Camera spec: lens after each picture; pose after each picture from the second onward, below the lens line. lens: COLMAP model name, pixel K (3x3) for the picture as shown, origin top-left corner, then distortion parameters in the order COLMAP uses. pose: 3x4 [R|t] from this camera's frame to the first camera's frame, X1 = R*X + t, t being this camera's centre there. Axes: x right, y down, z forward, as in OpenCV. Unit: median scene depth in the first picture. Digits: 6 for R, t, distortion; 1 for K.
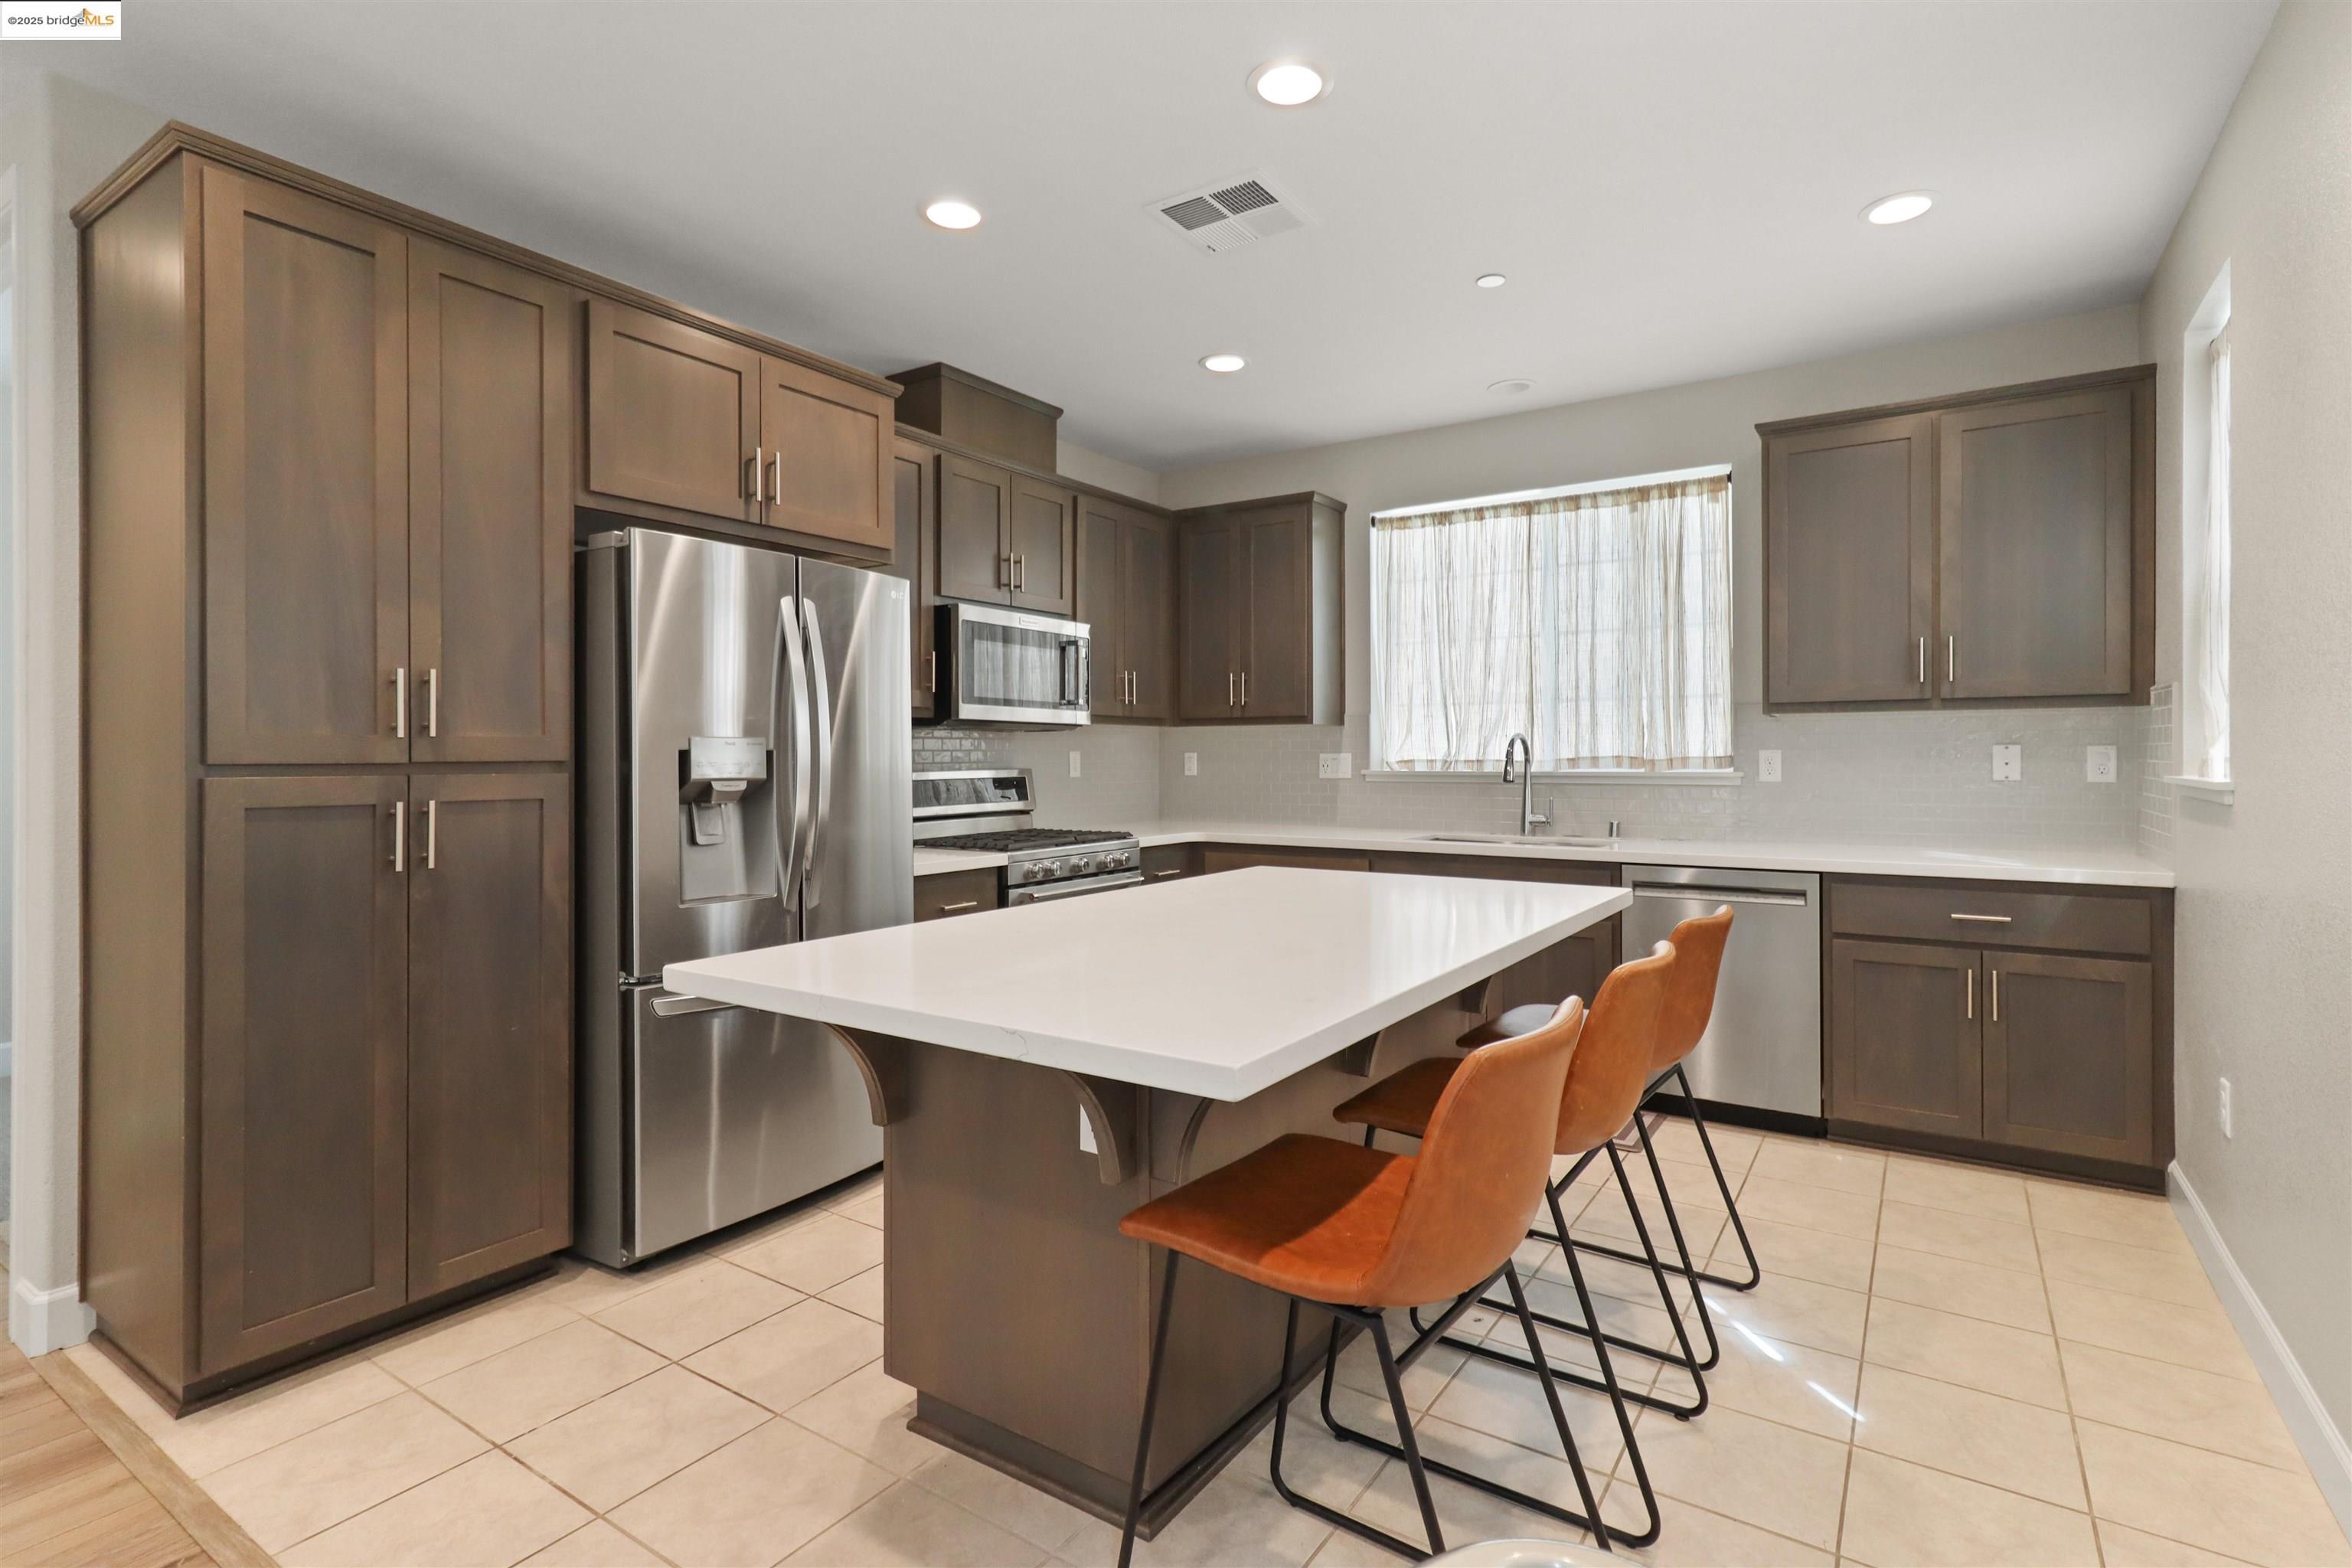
lens RADIAL K [[1135.0, 0, 1158.7], [0, 1135.0, 781.5], [0, 0, 1]] dist [0.000888, -0.006461]
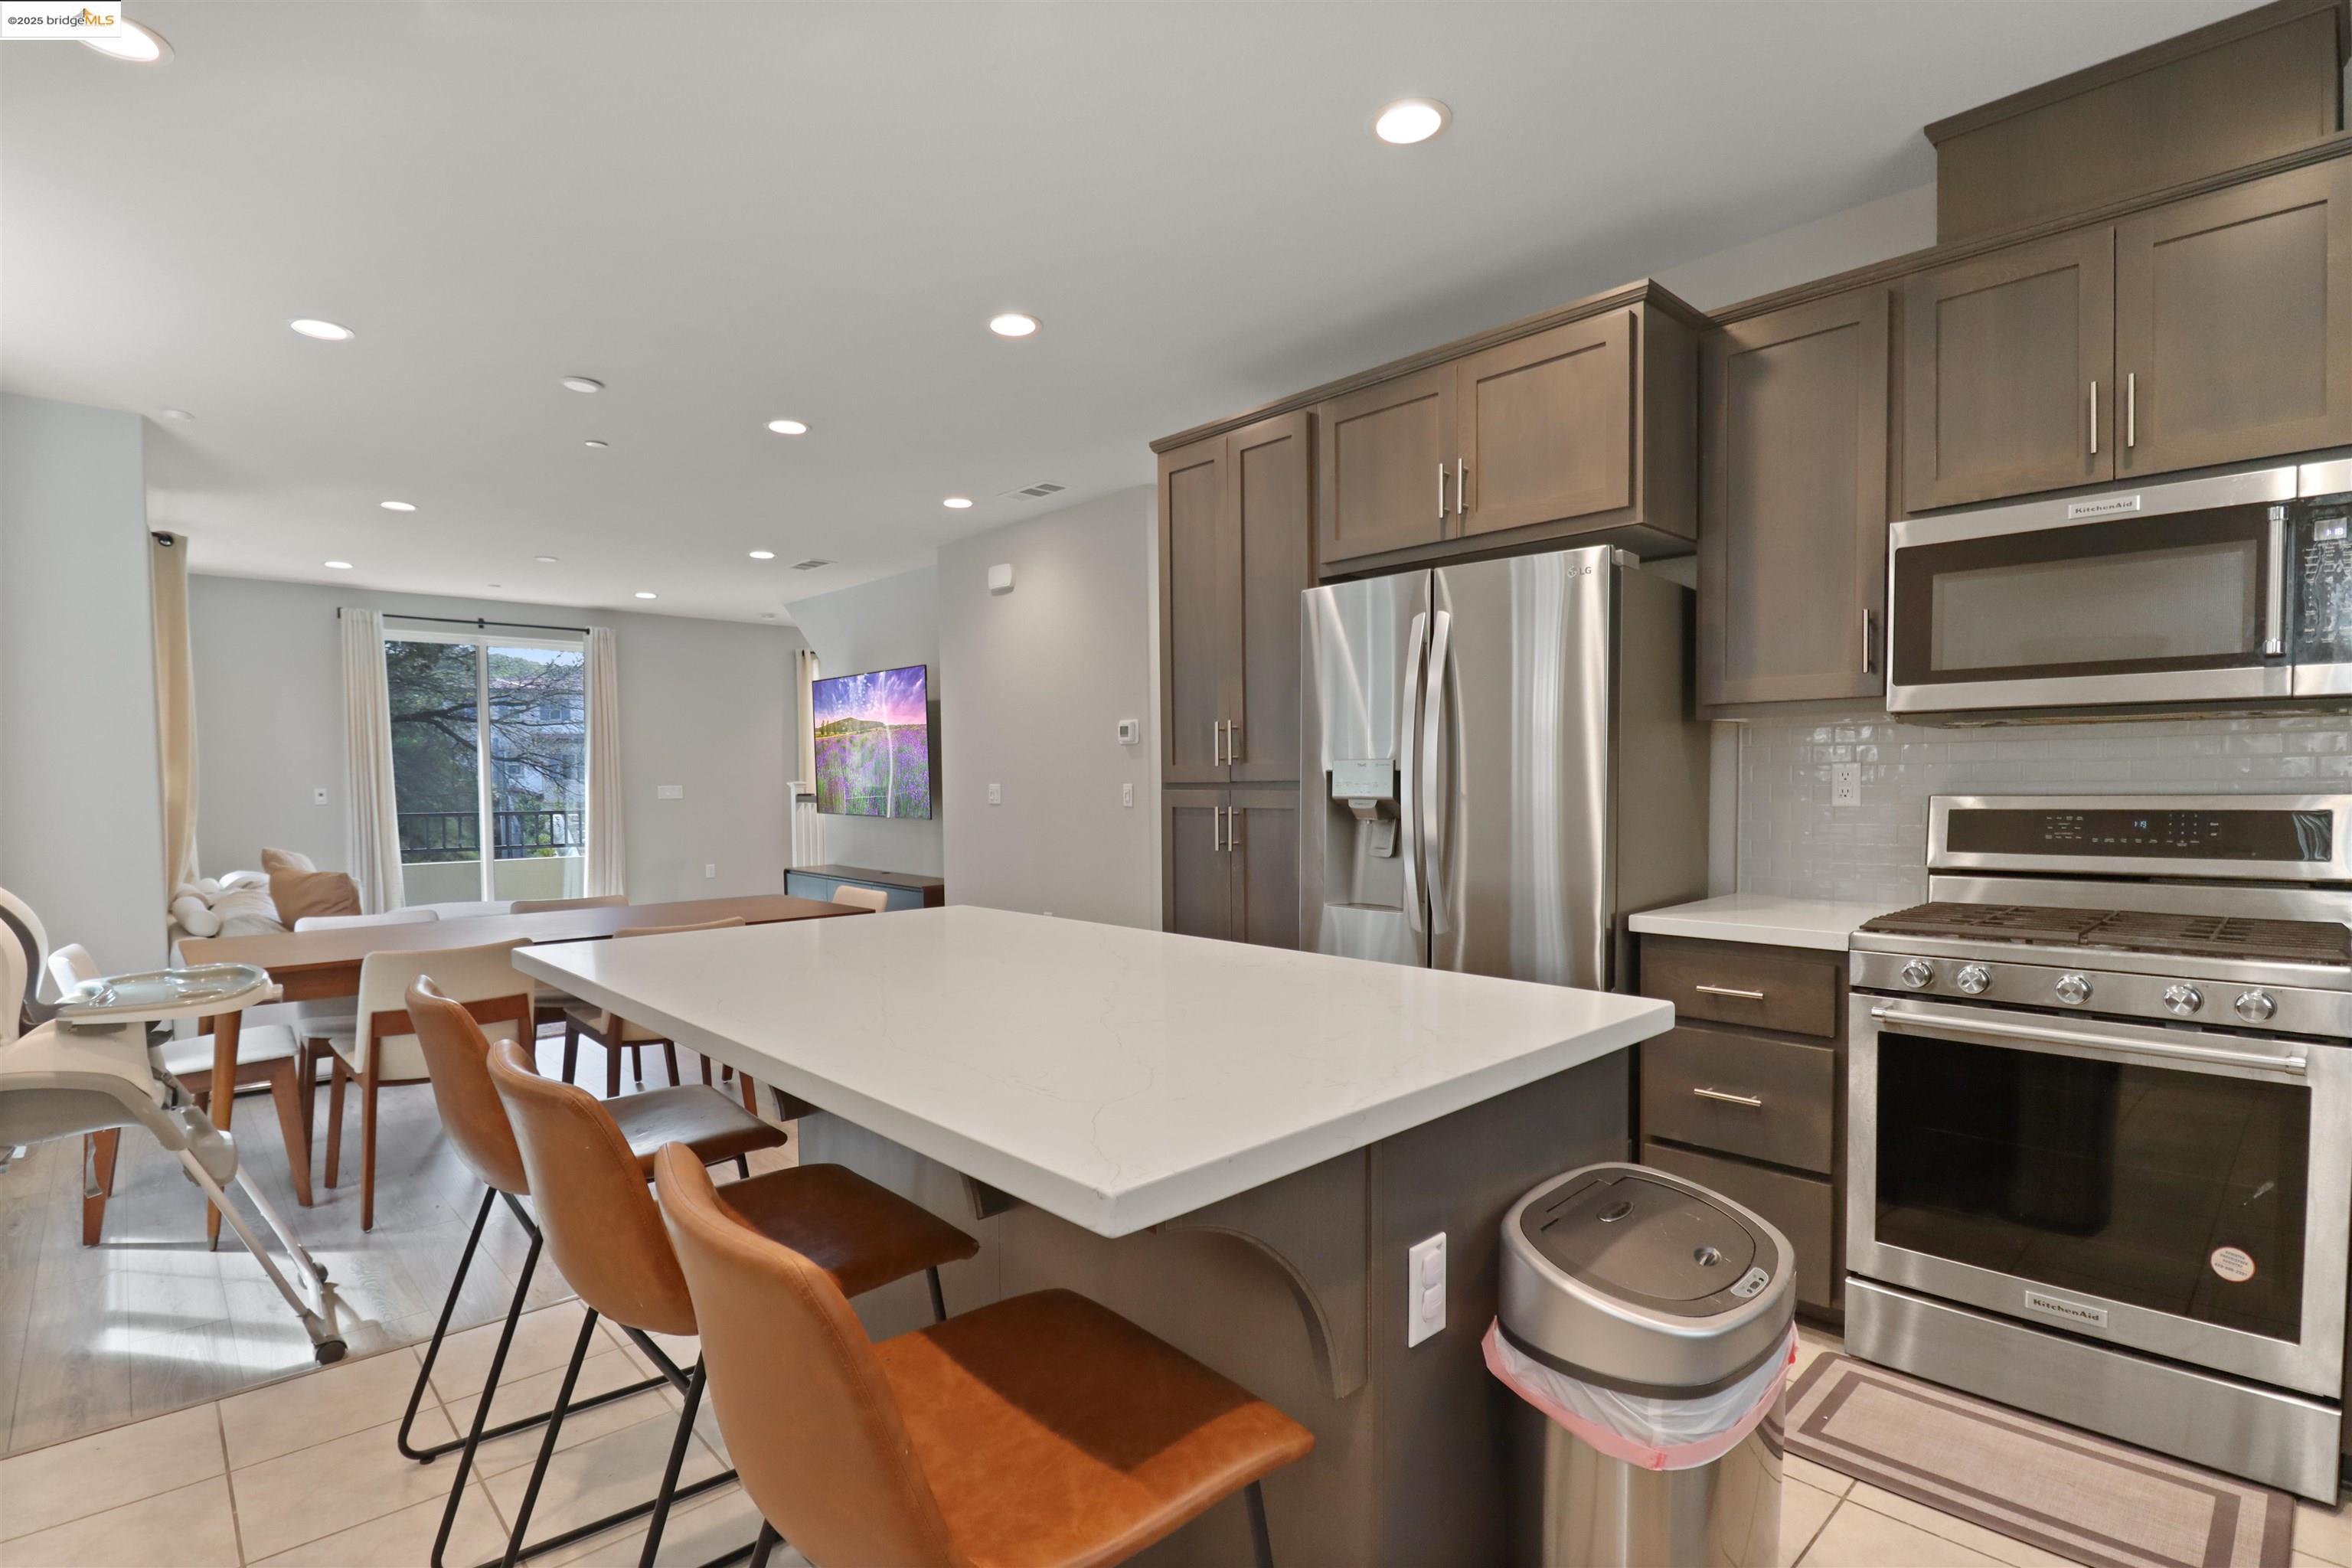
lens RADIAL K [[1135.0, 0, 1171.8], [0, 1135.0, 826.2], [0, 0, 1]] dist [0.000888, -0.006461]
pose [[-0.210745, 0.038236, -0.976793, 0.460986], [-0.020141, 0.998853, 0.043445, -0.011966], [0.977334, 0.028829, -0.209733, 0.674516]]
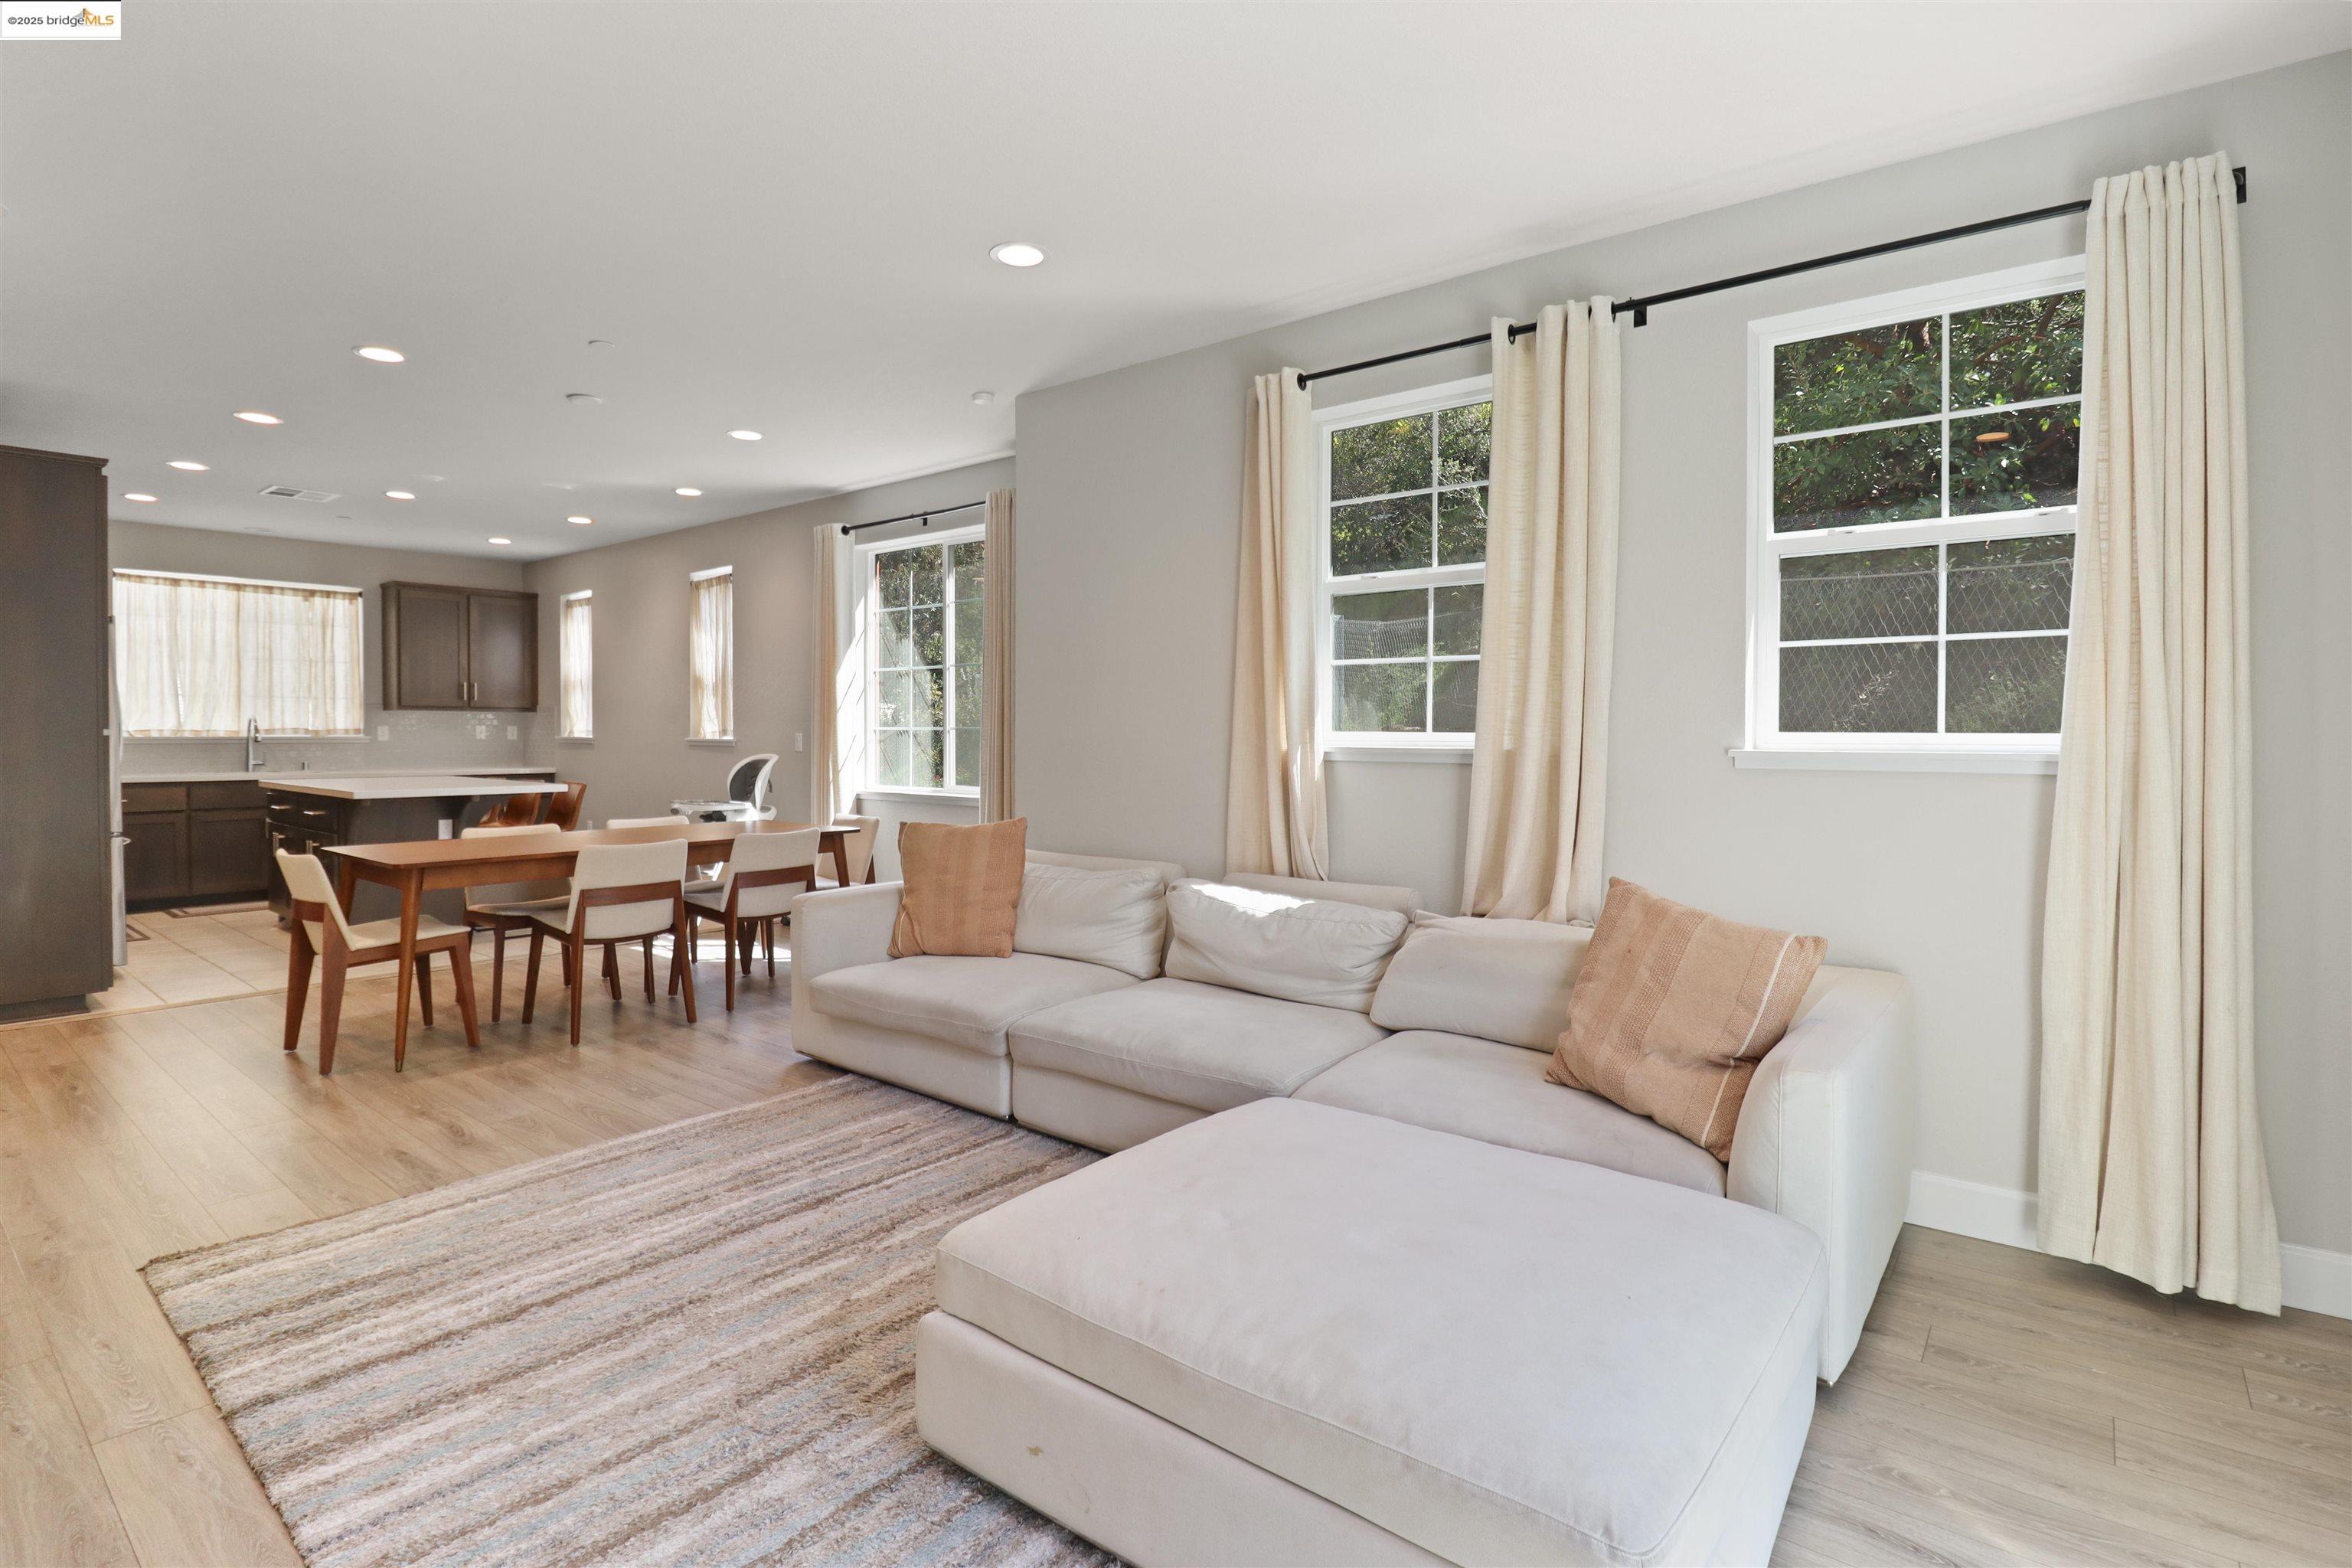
lens RADIAL K [[1135.0, 0, 1163.3], [0, 1135.0, 748.1], [0, 0, 1]] dist [0.000888, -0.006461]
pose [[0.084299, -0.012537, 0.996362, -1.358865], [0.019661, 0.999747, 0.010916, 0.018960], [-0.996246, 0.018669, 0.084525, -0.598588]]
